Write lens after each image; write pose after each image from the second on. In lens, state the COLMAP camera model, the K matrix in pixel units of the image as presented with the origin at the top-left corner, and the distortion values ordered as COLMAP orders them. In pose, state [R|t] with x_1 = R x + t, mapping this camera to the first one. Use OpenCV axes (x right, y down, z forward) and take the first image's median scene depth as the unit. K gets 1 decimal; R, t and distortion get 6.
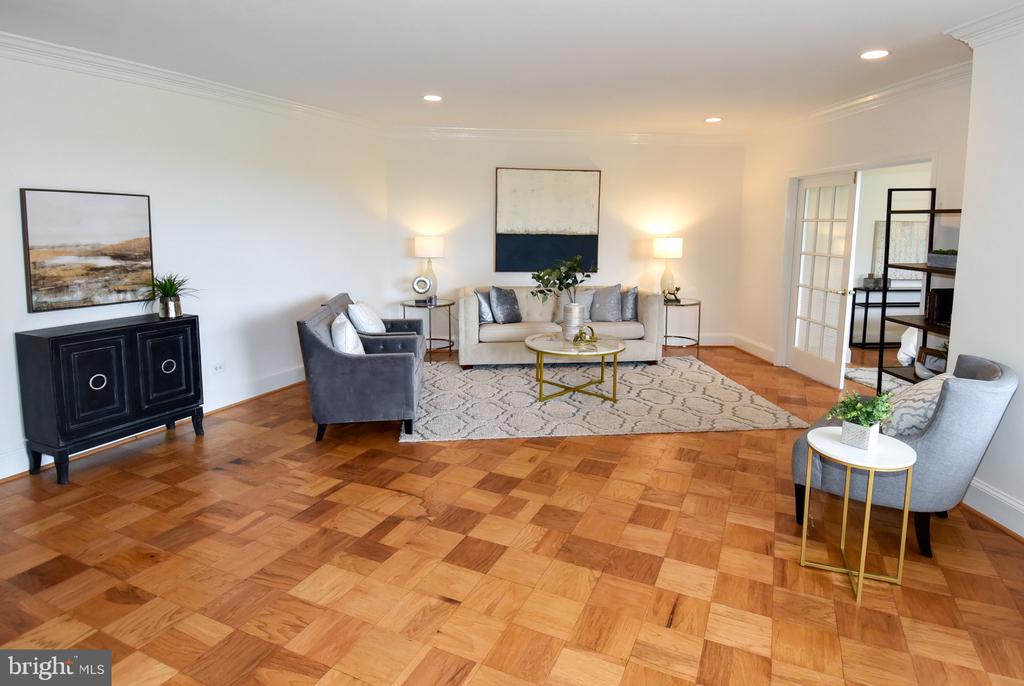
lens RADIAL K [[557.9, 0, 537.3], [0, 557.9, 311.8], [0, 0, 1]] dist [0.036422, -0.038917]
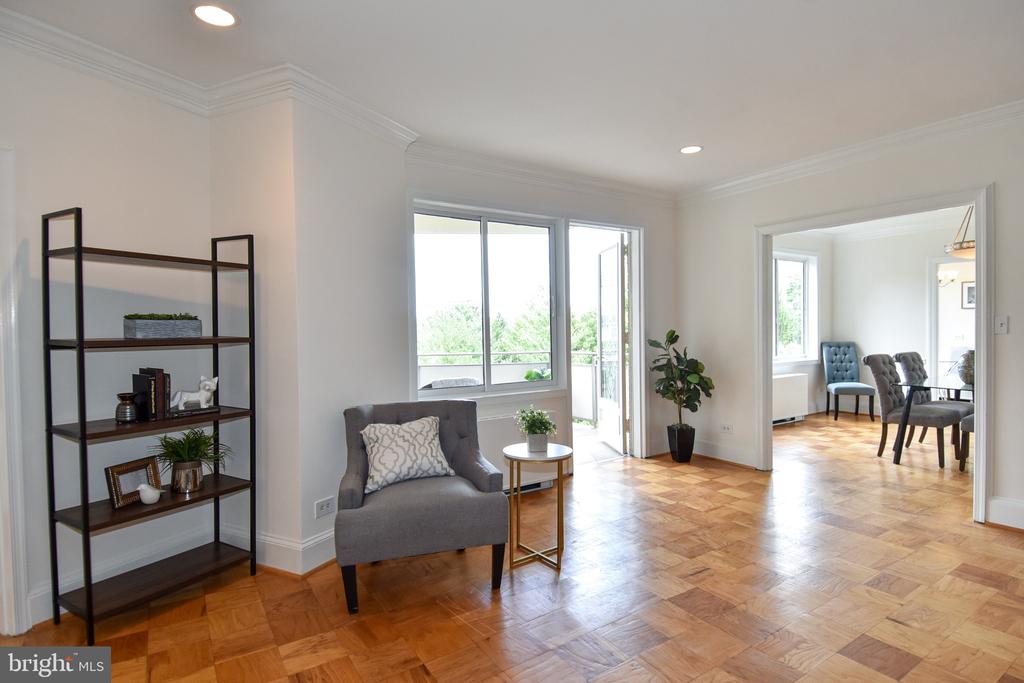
lens RADIAL K [[551.8, 0, 562.8], [0, 551.8, 329.4], [0, 0, 1]] dist [-0.003687, -0.001172]
pose [[-0.861221, -0.000157, 0.508231, -0.060698], [0.081625, 0.986976, 0.138623, -0.107108], [-0.501633, 0.160870, -0.849991, 0.984628]]
